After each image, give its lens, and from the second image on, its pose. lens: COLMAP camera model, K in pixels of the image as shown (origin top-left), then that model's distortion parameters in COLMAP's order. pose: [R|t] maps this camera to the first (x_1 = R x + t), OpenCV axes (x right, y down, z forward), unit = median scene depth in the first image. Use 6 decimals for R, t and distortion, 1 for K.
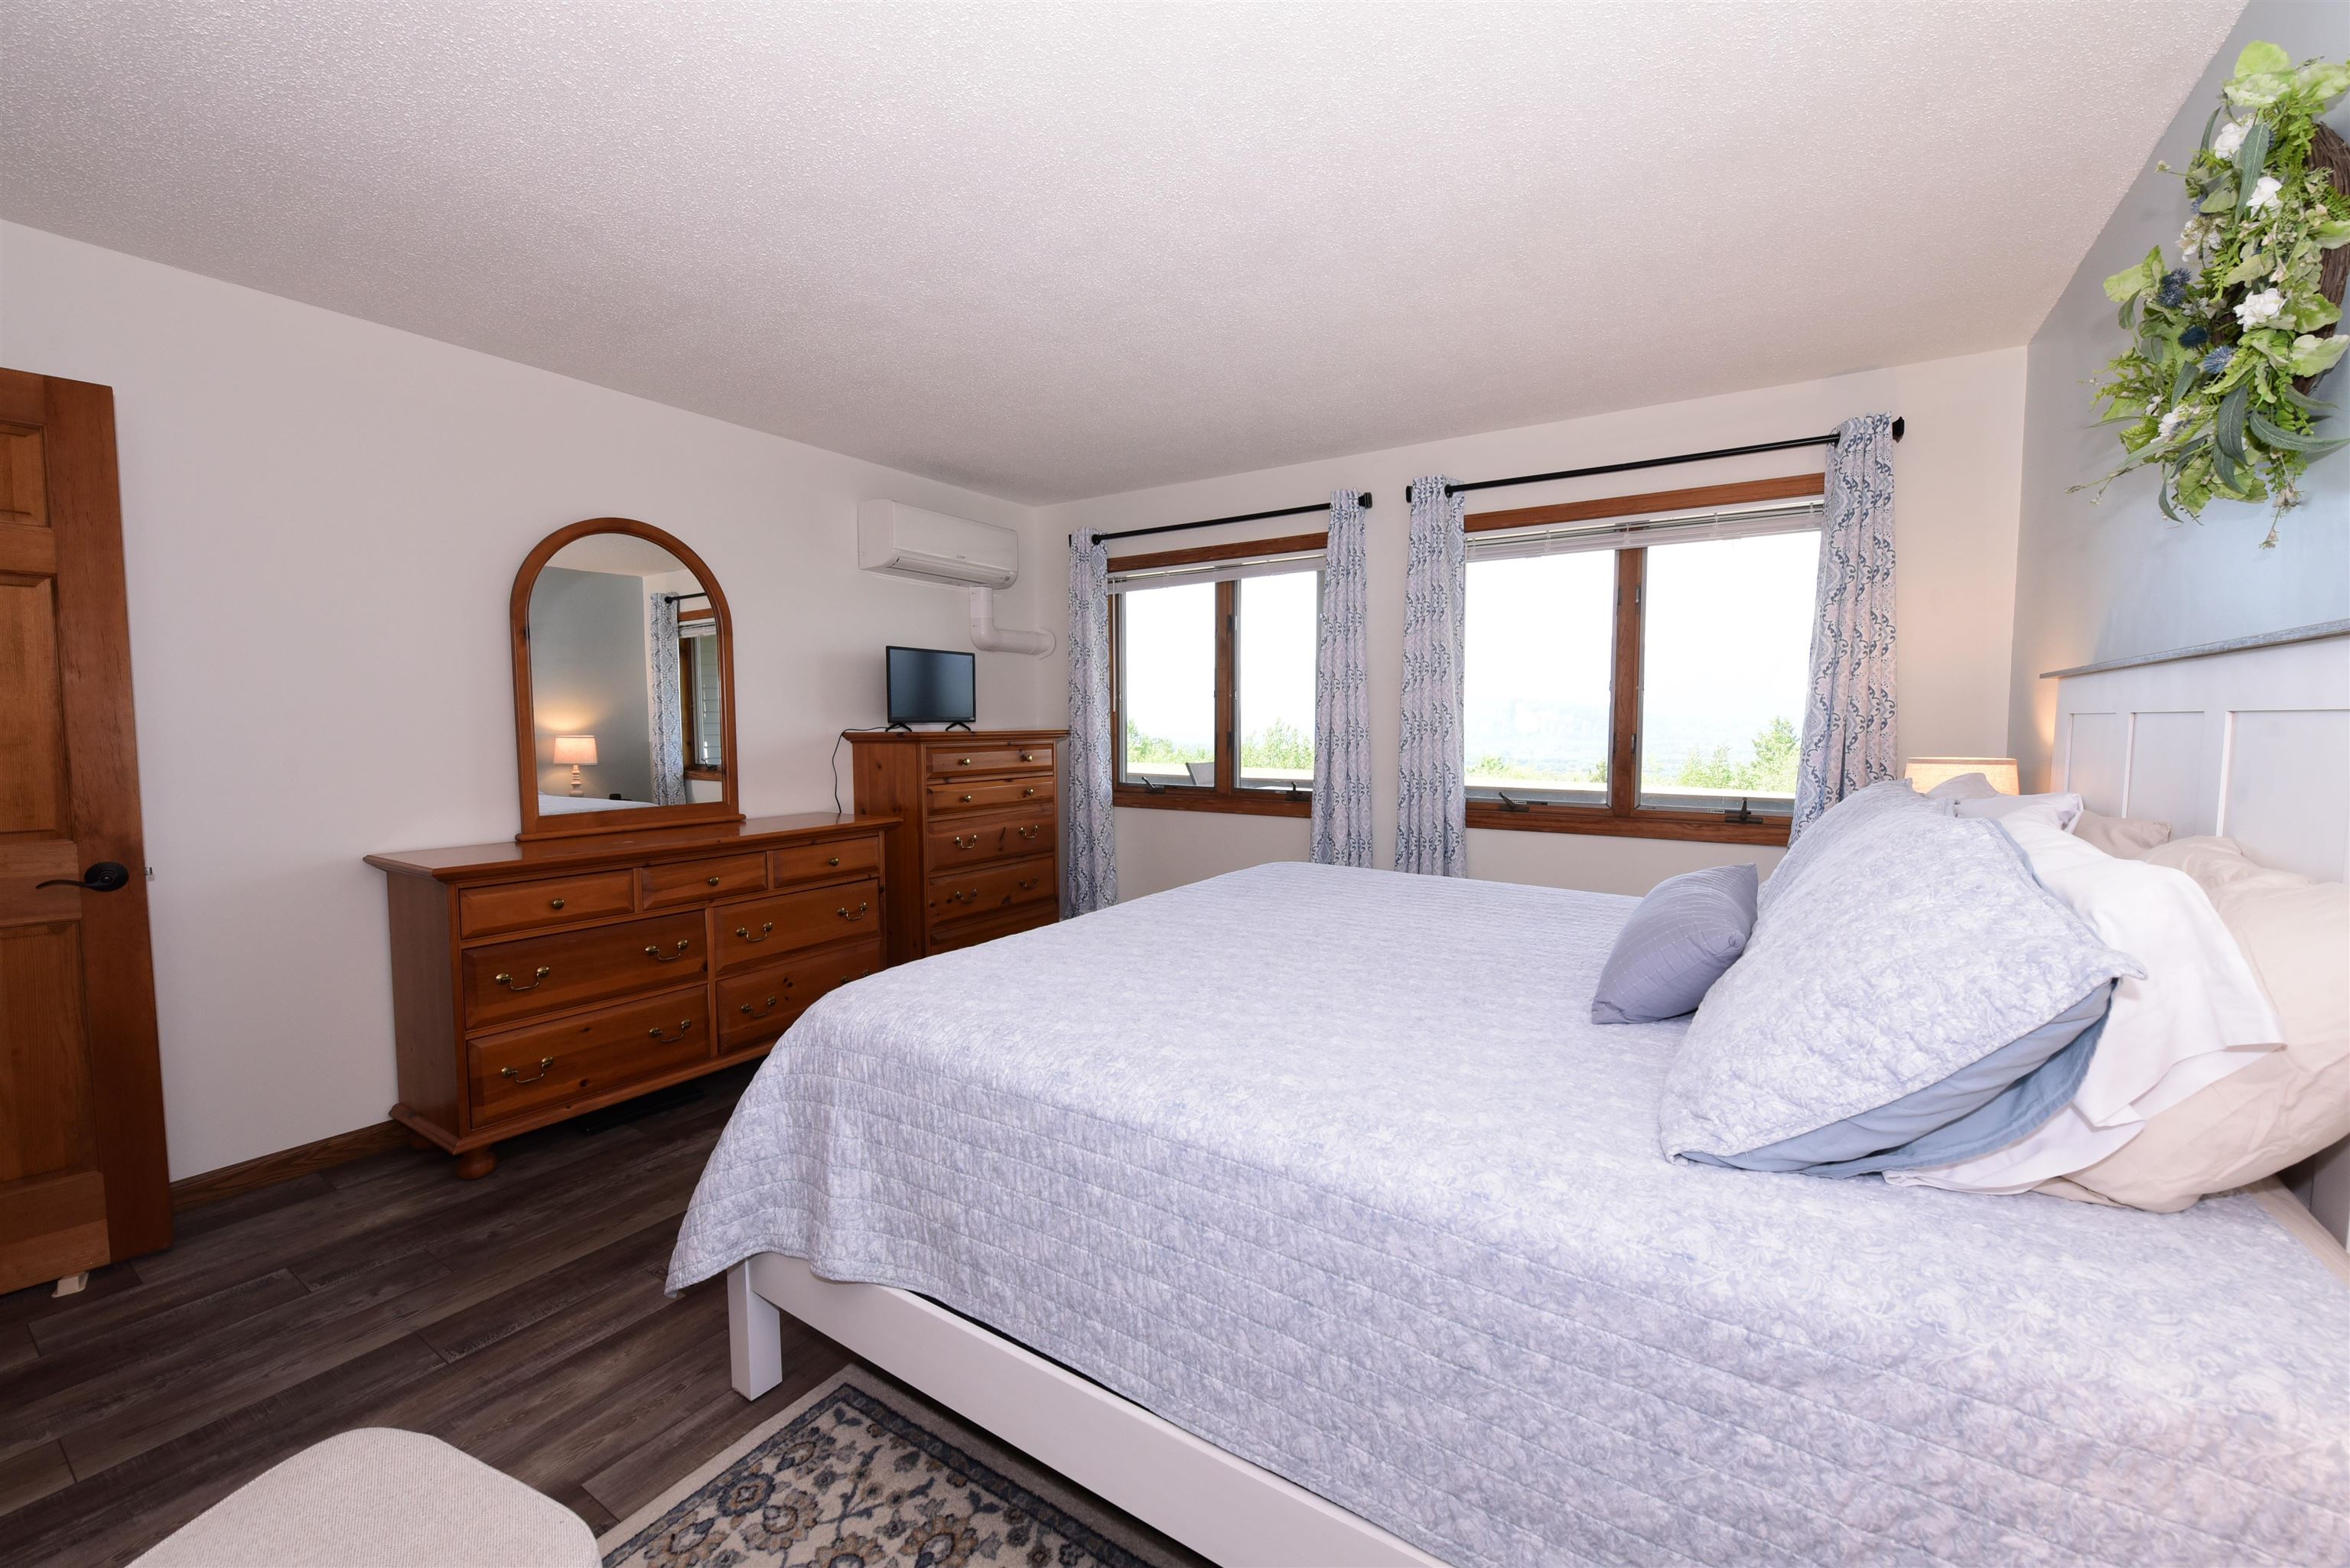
lens RADIAL K [[950.8, 0, 1221.3], [0, 950.8, 774.3], [0, 0, 1]] dist [0.001176, 0.000043]
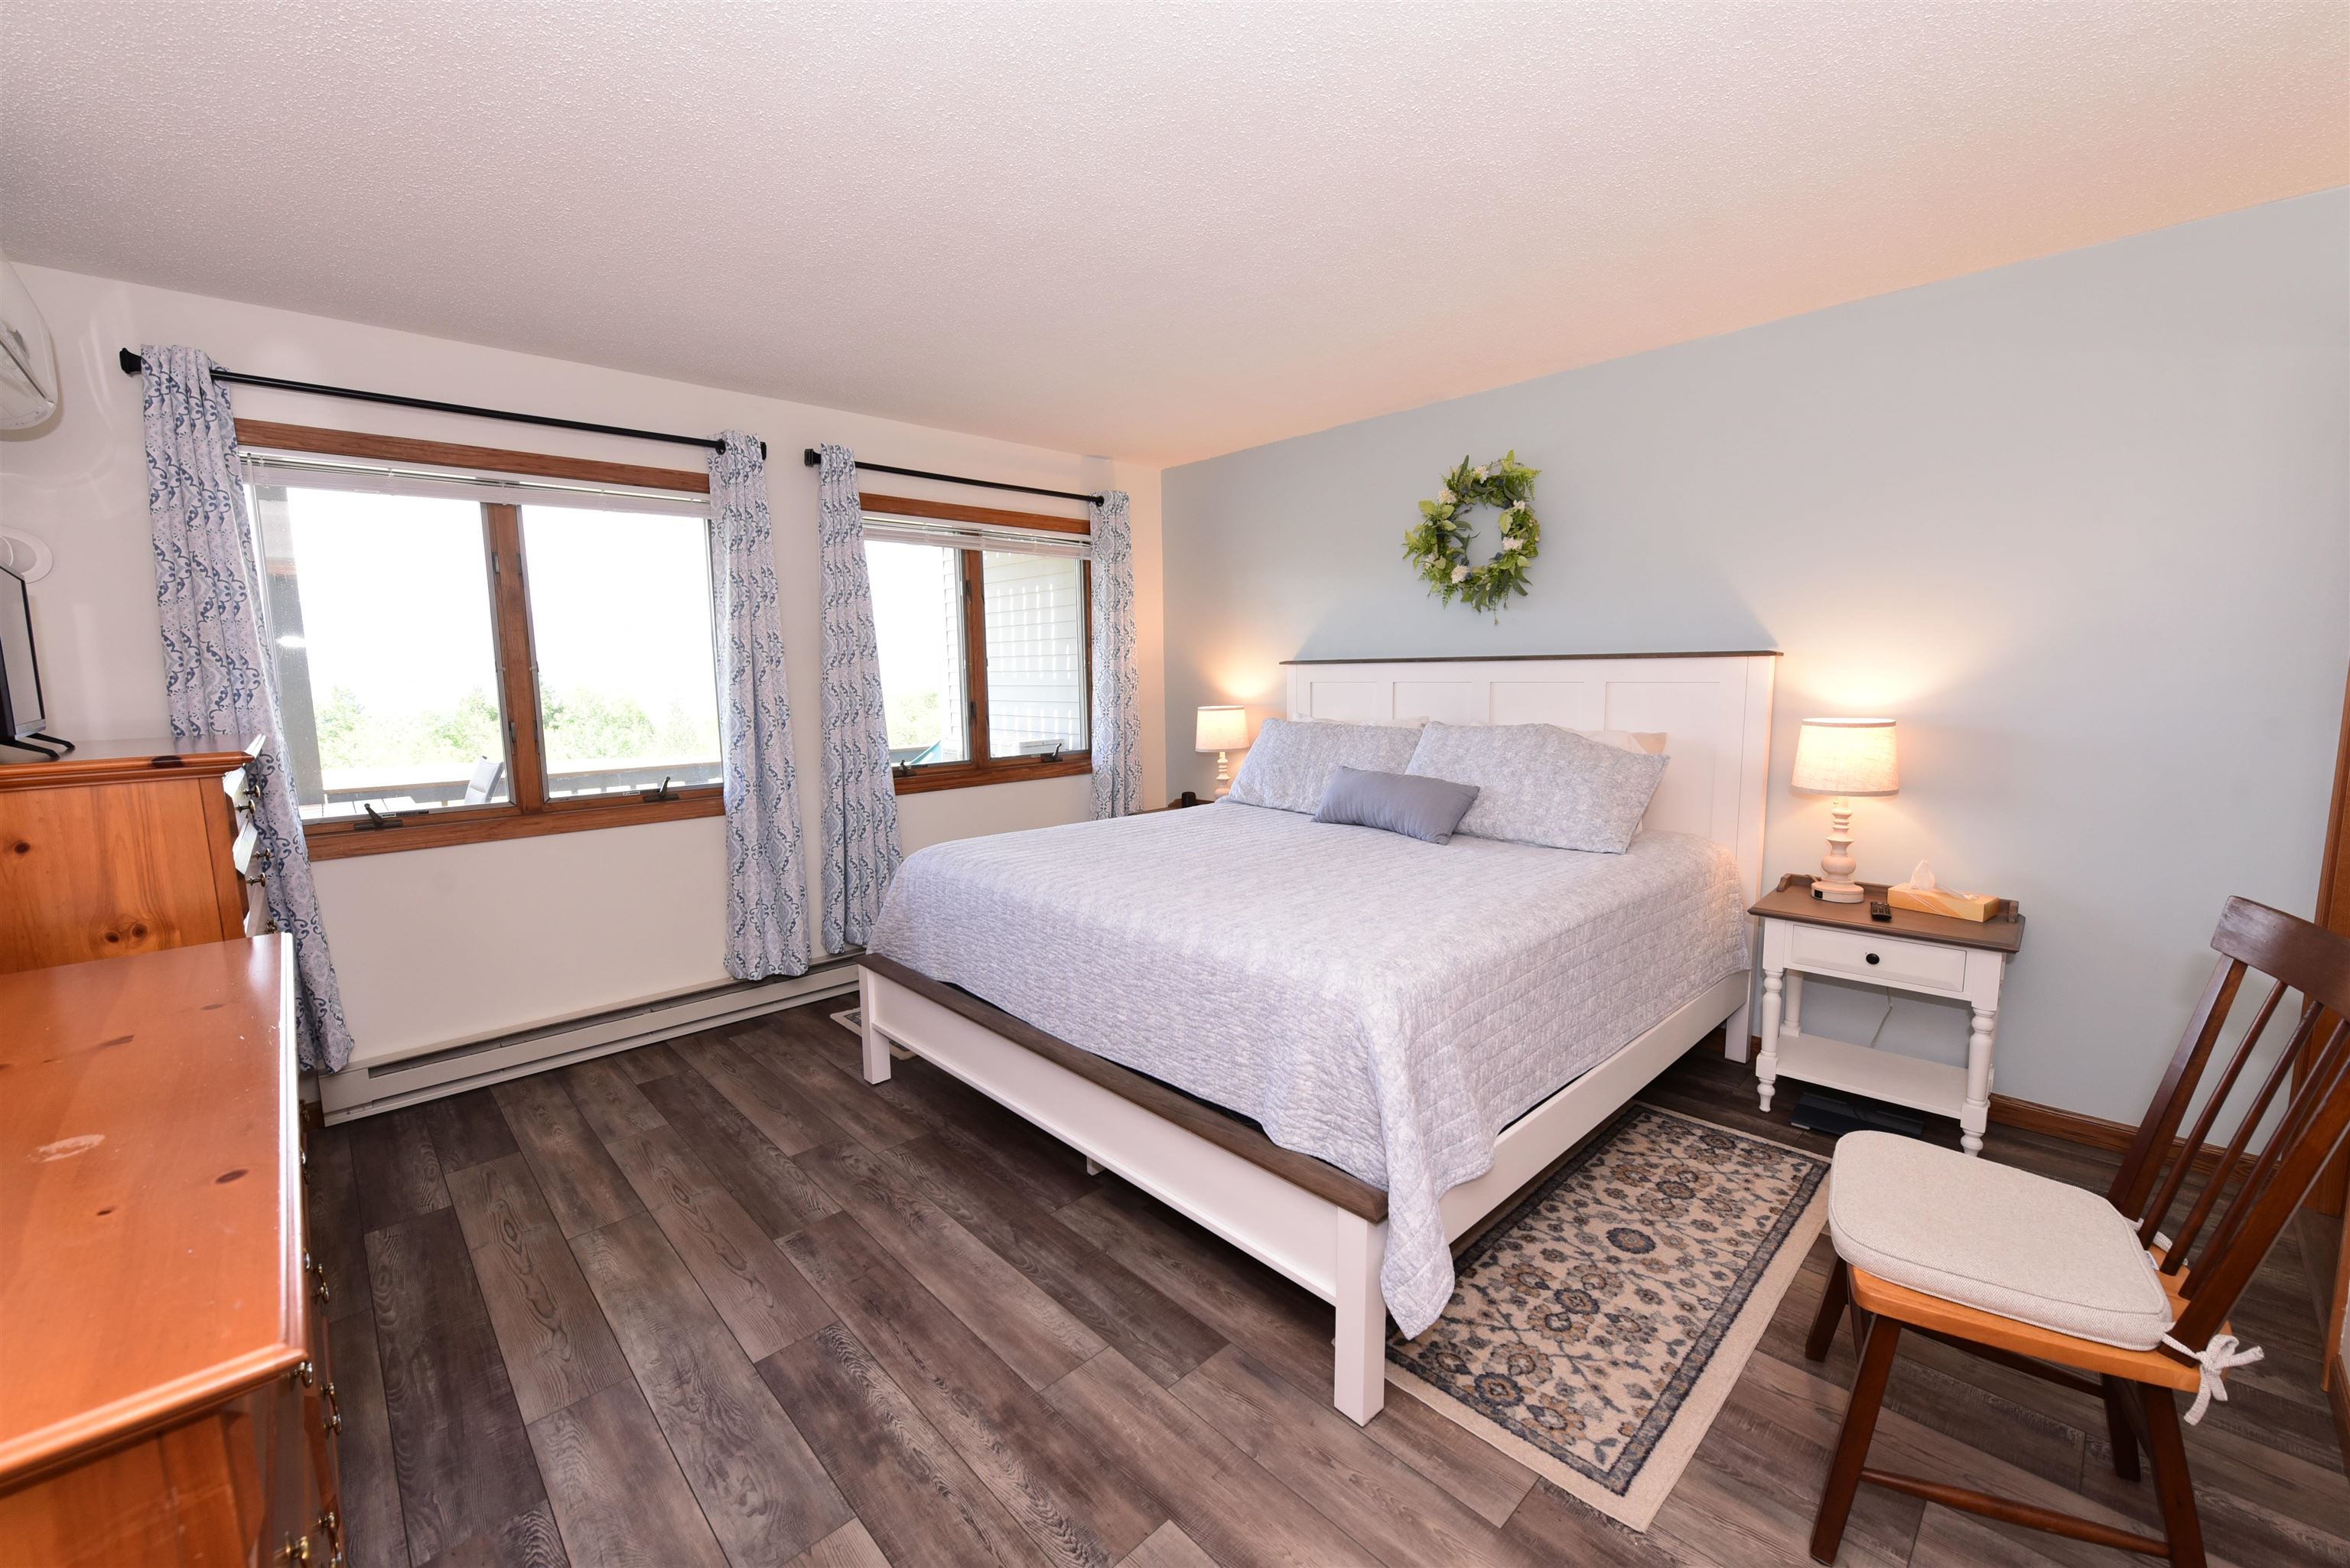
lens RADIAL K [[929.9, 0, 1184.5], [0, 929.9, 781.1], [0, 0, 1]] dist [-0.008183, -0.000239]
pose [[0.231507, -0.109560, 0.966644, -0.891094], [0.080204, 0.992405, 0.093271, -0.043704], [-0.969521, 0.055936, 0.238536, 0.609332]]
